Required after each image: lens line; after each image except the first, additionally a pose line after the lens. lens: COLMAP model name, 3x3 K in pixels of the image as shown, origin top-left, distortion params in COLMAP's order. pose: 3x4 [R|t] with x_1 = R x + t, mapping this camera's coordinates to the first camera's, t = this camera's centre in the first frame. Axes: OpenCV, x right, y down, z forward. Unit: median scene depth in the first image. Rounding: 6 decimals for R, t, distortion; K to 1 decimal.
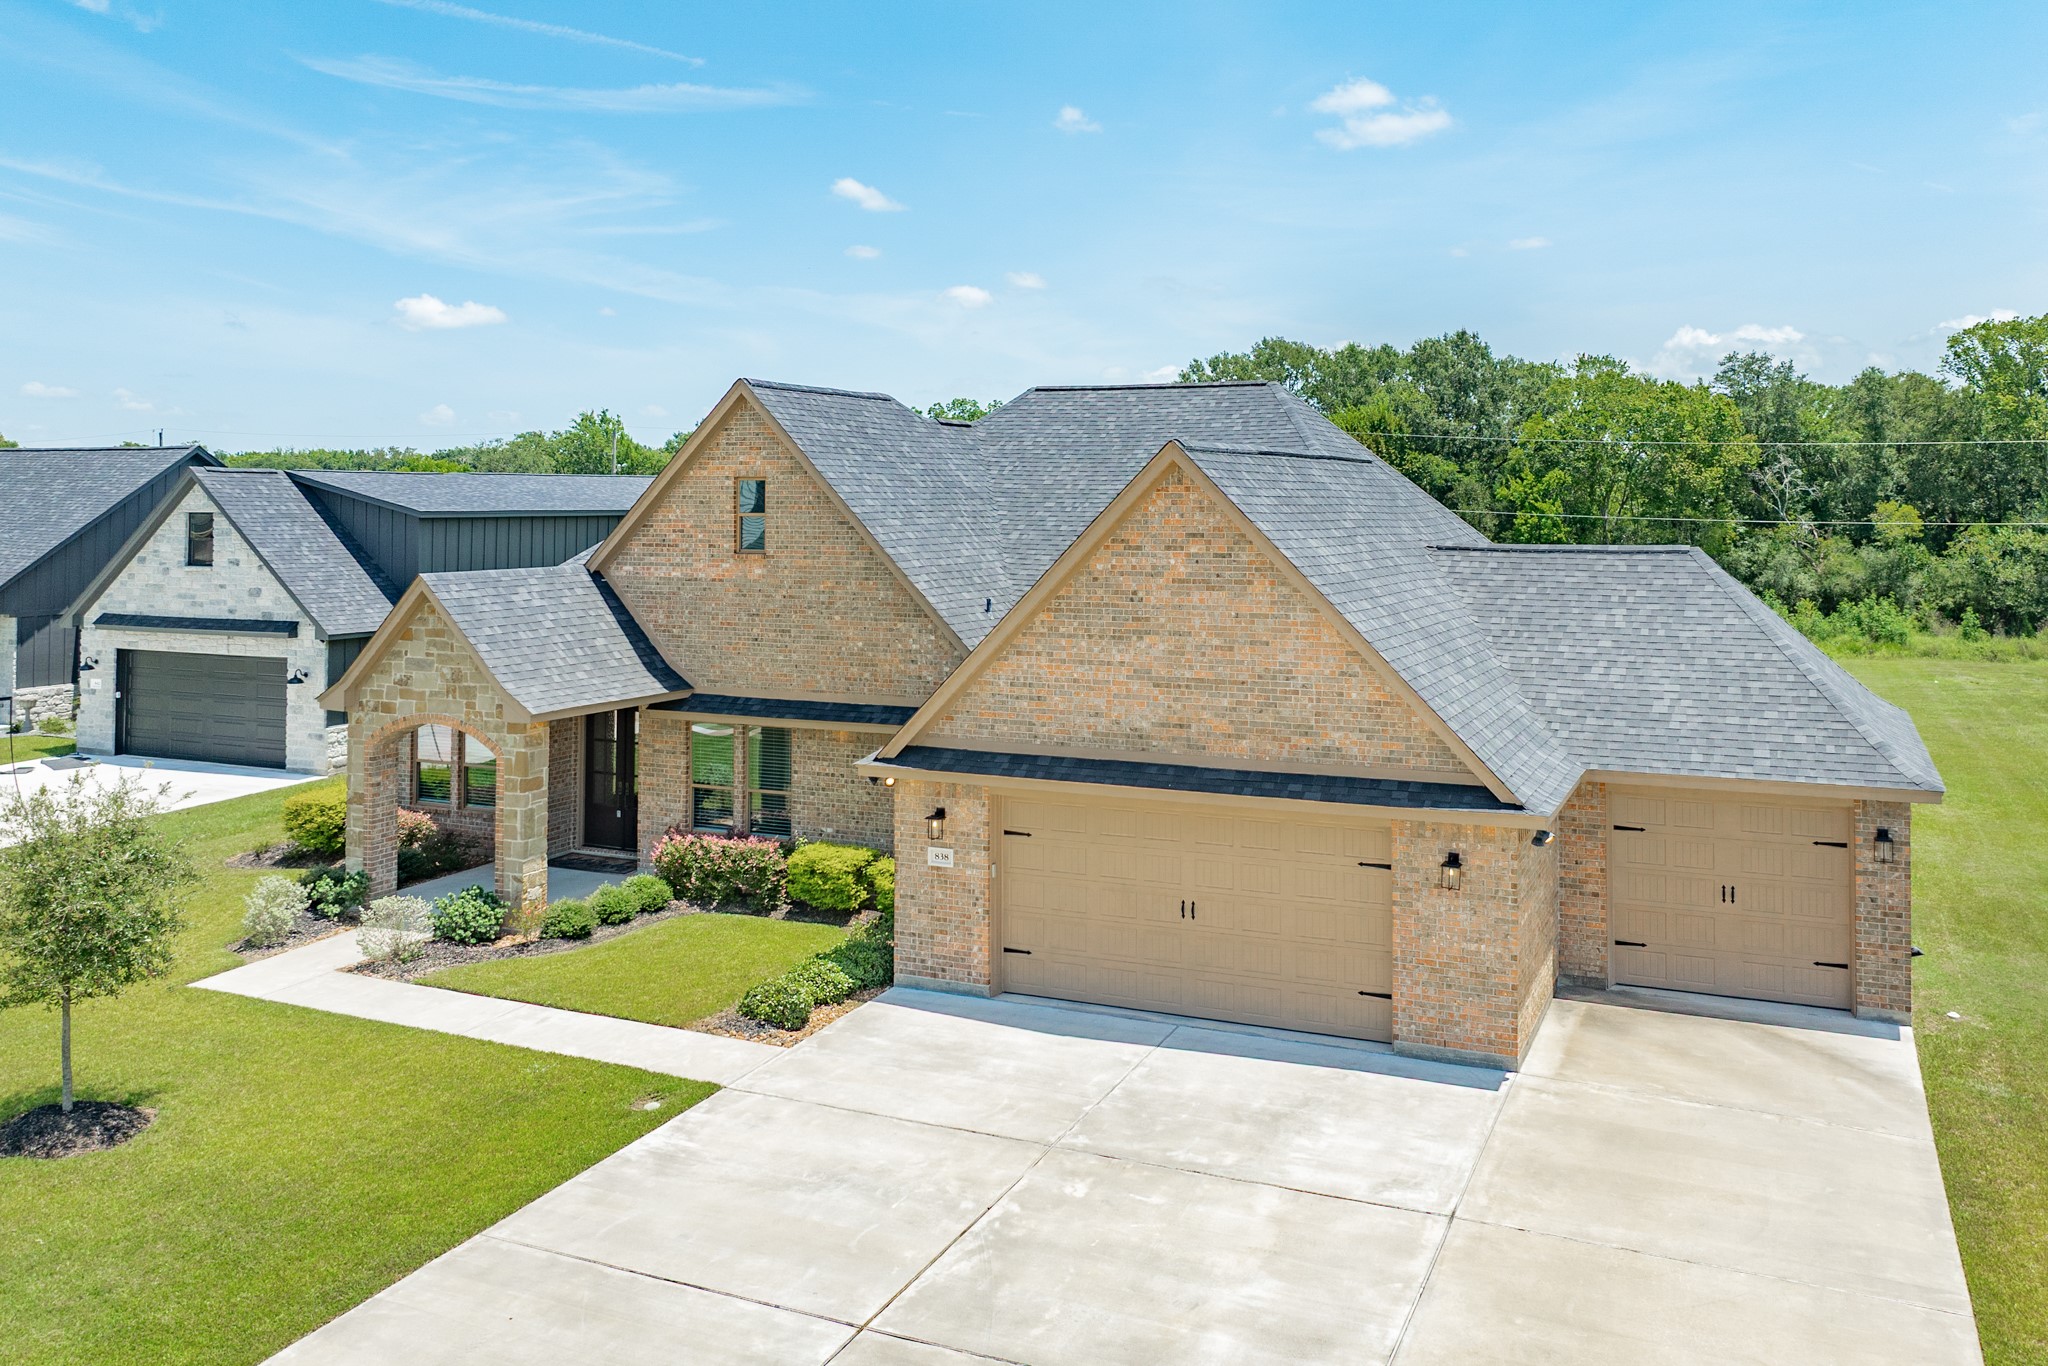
lens RADIAL K [[1644.7, 0, 1072.6], [0, 1644.7, 451.0], [0, 0, 1]] dist [-0.005224, -0.004358]
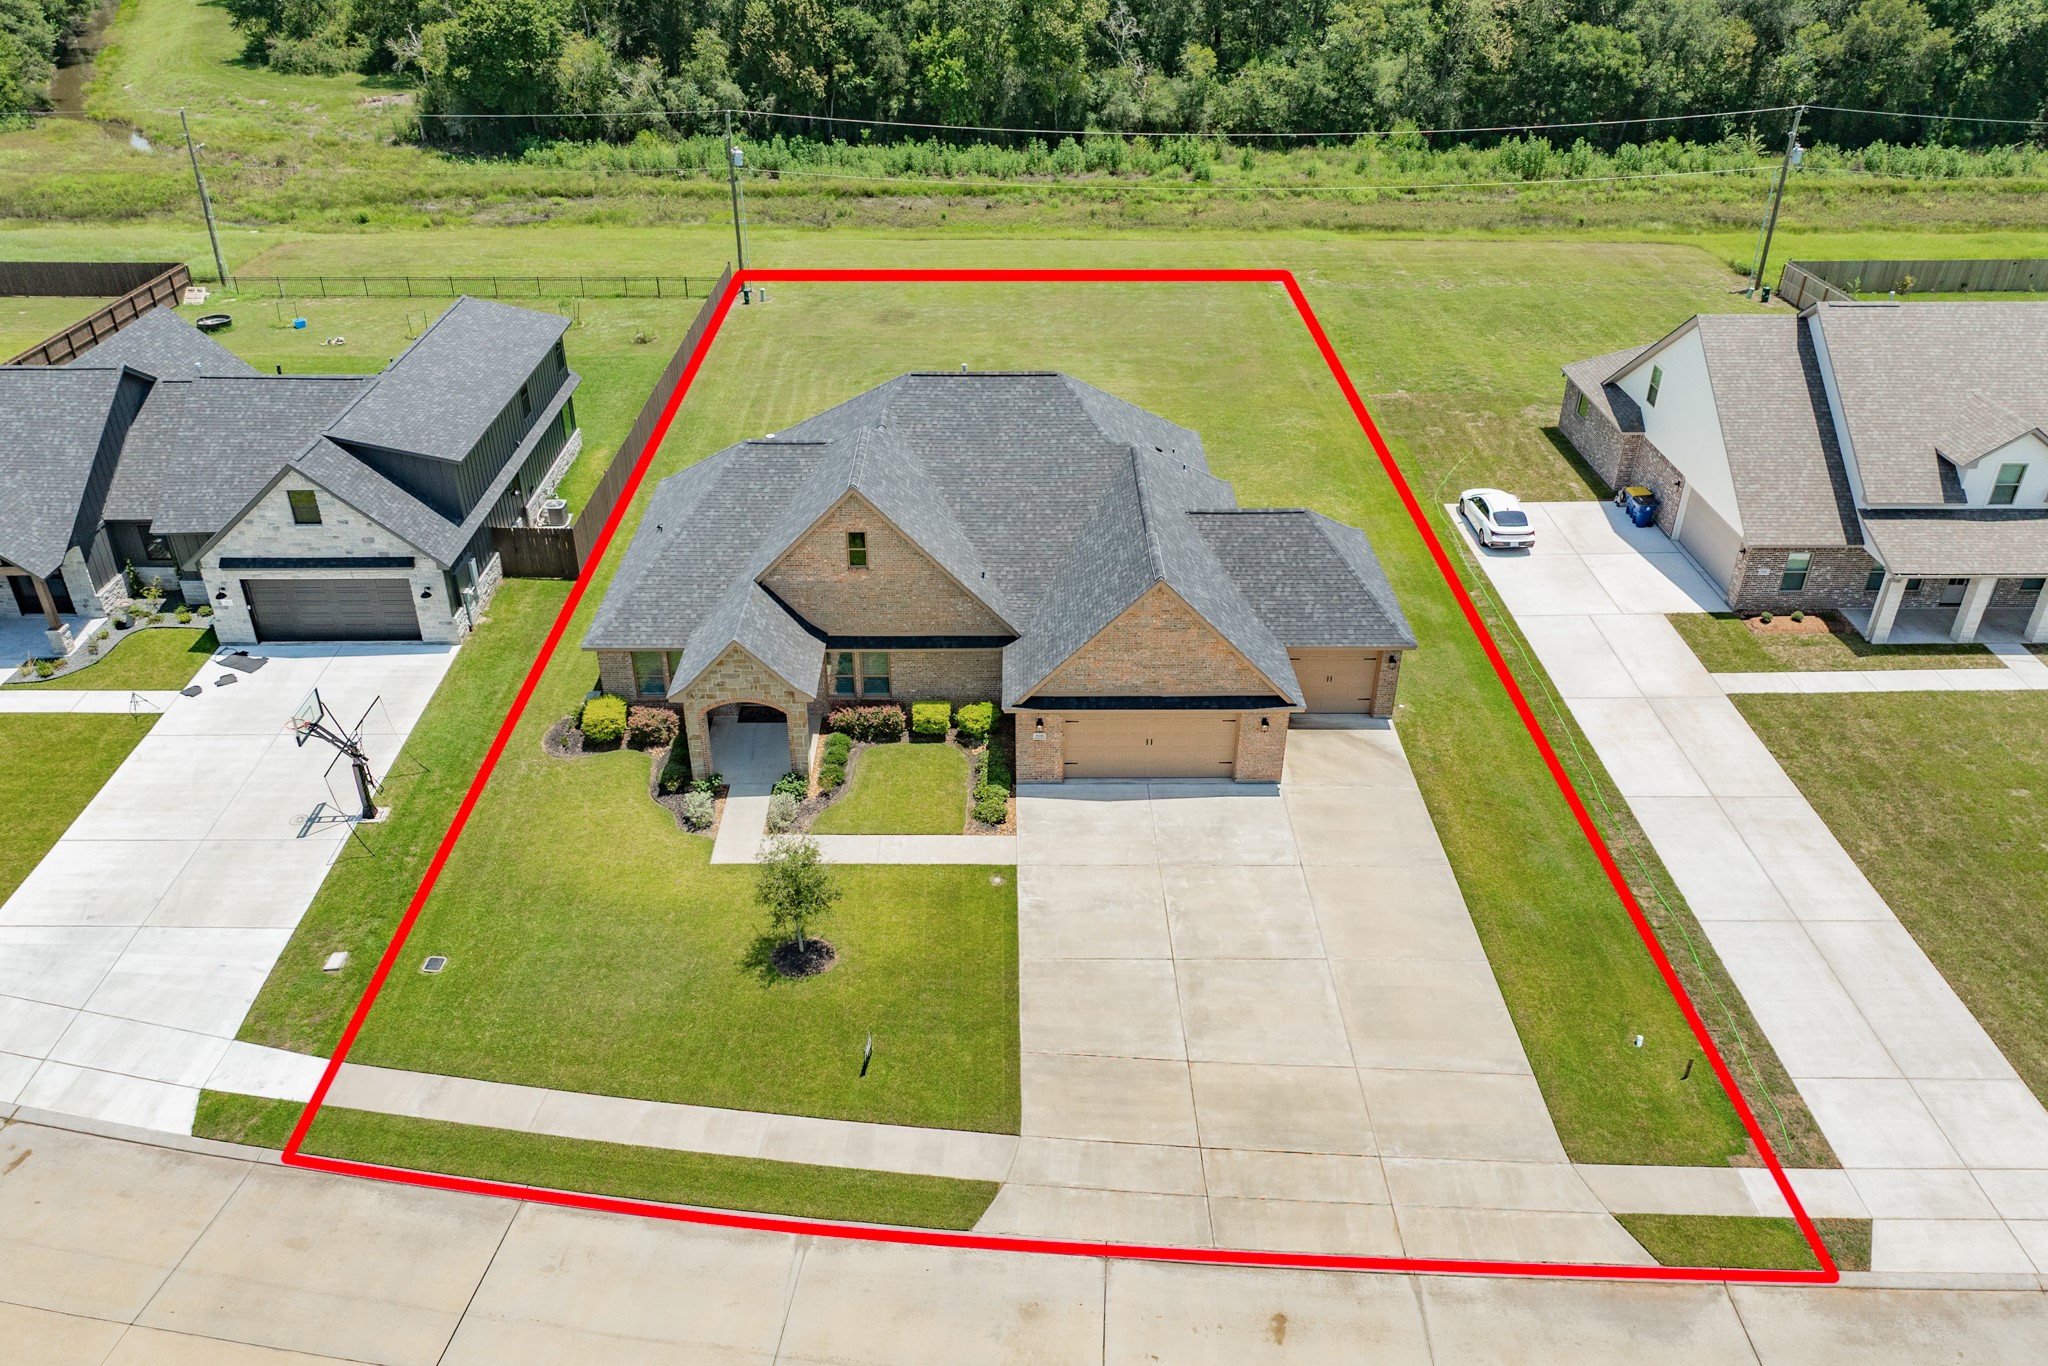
lens RADIAL K [[1467.7, 0, 1001.5], [0, 1467.7, 662.4], [0, 0, 1]] dist [-0.003939, -0.001899]
pose [[0.915688, -0.209102, 0.343209, -0.838567], [-0.007958, 0.844385, 0.535678, -0.966935], [-0.401812, -0.493245, 0.771529, -0.519050]]
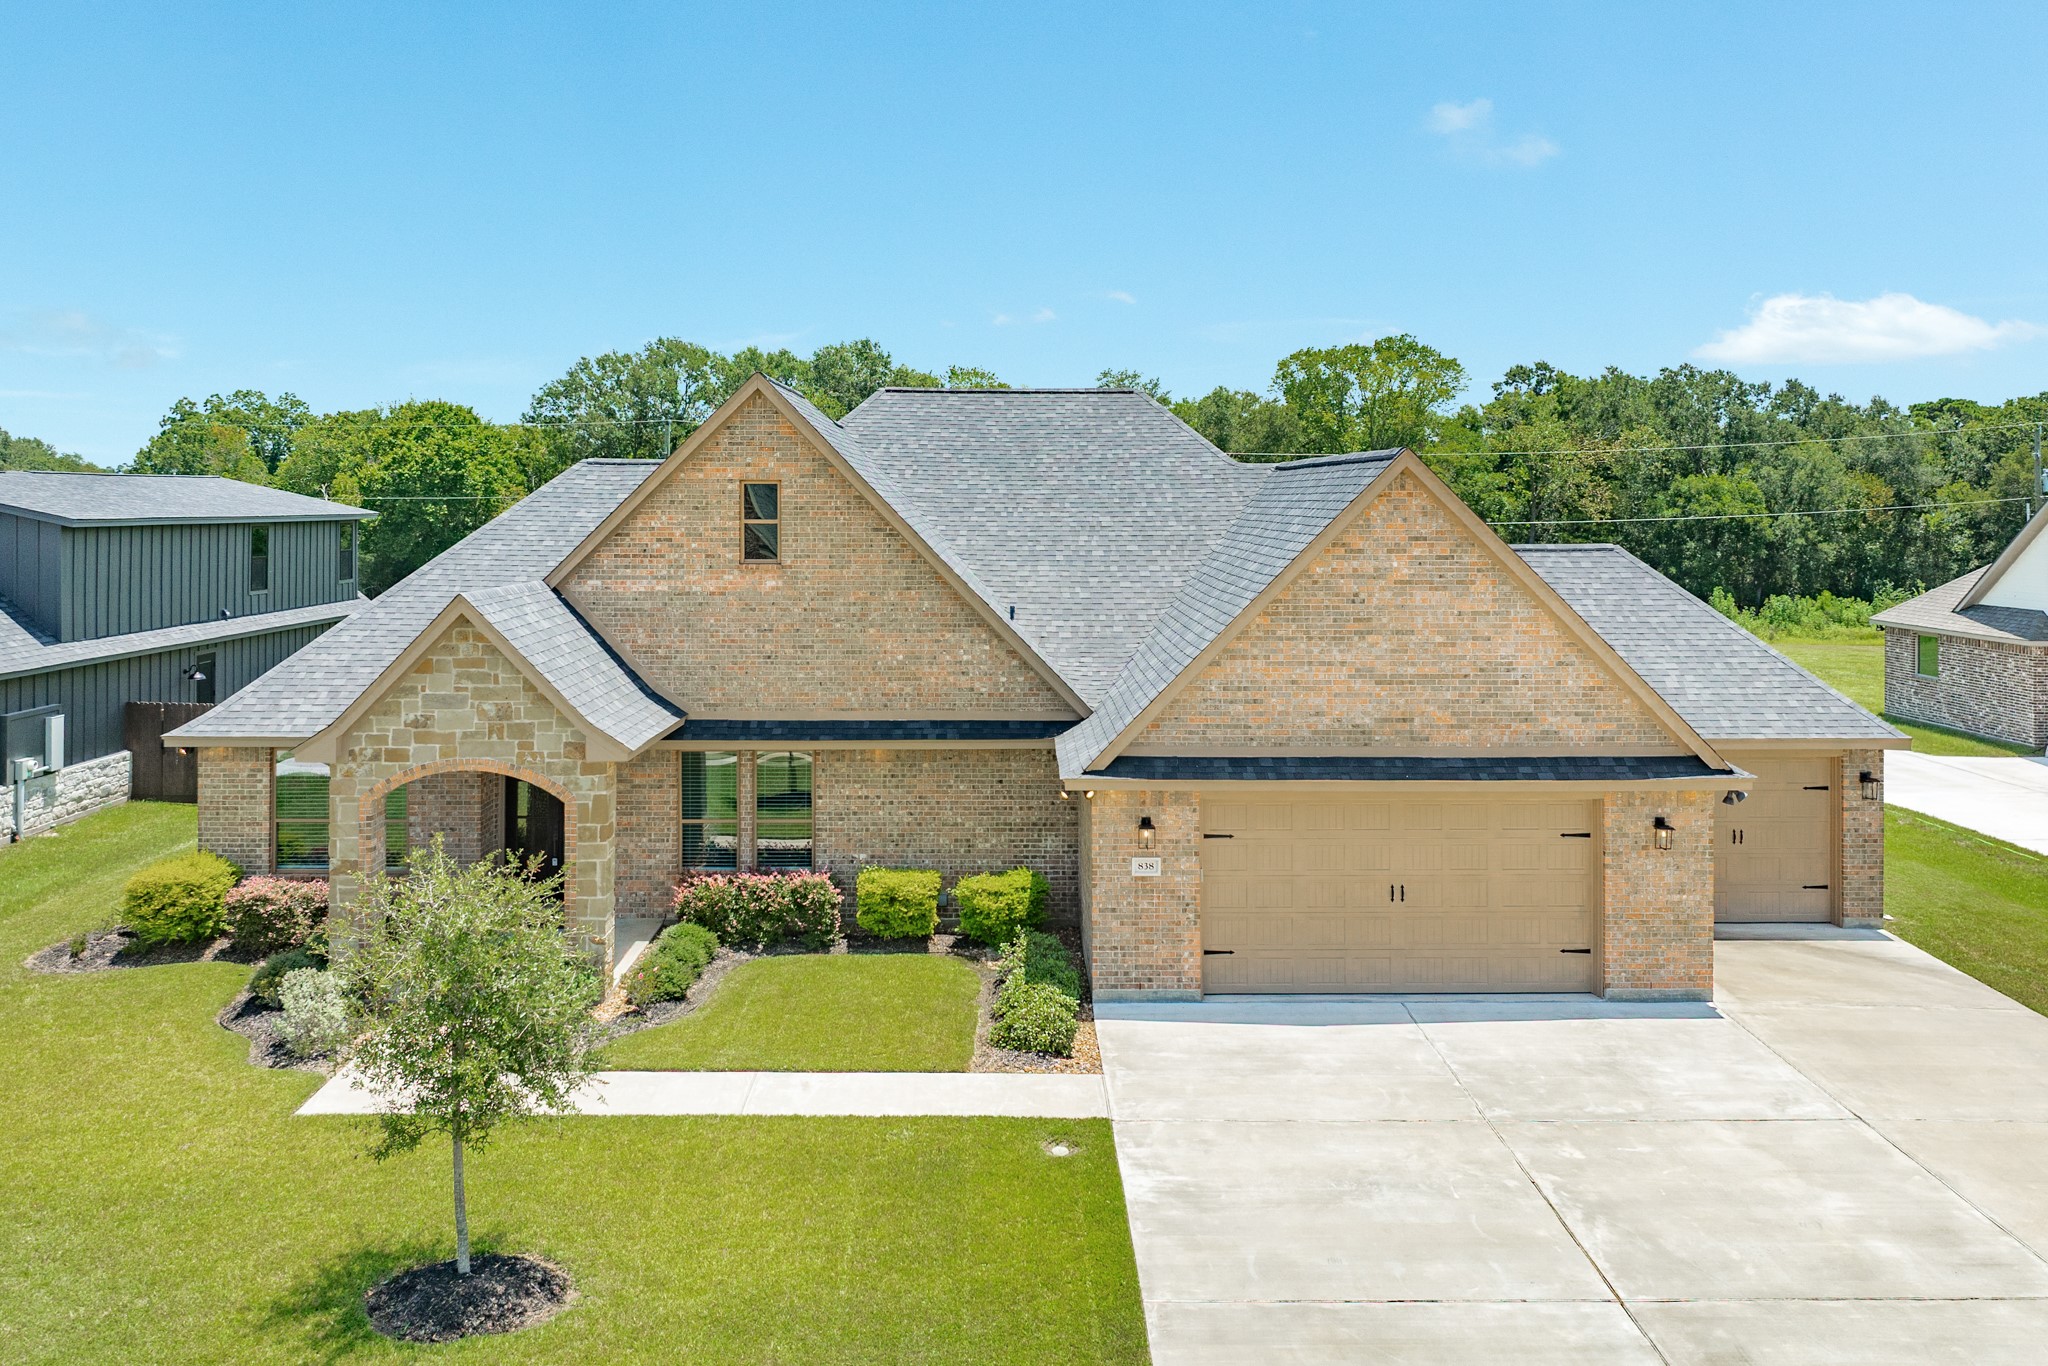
lens RADIAL K [[1643.3, 0, 1015.9], [0, 1643.3, 501.9], [0, 0, 1]] dist [-0.005359, -0.012382]
pose [[0.912741, -0.000115, 0.408539, -0.576919], [-0.011600, 0.999590, 0.026196, 0.003091], [-0.408374, -0.028649, 0.912365, 0.143455]]
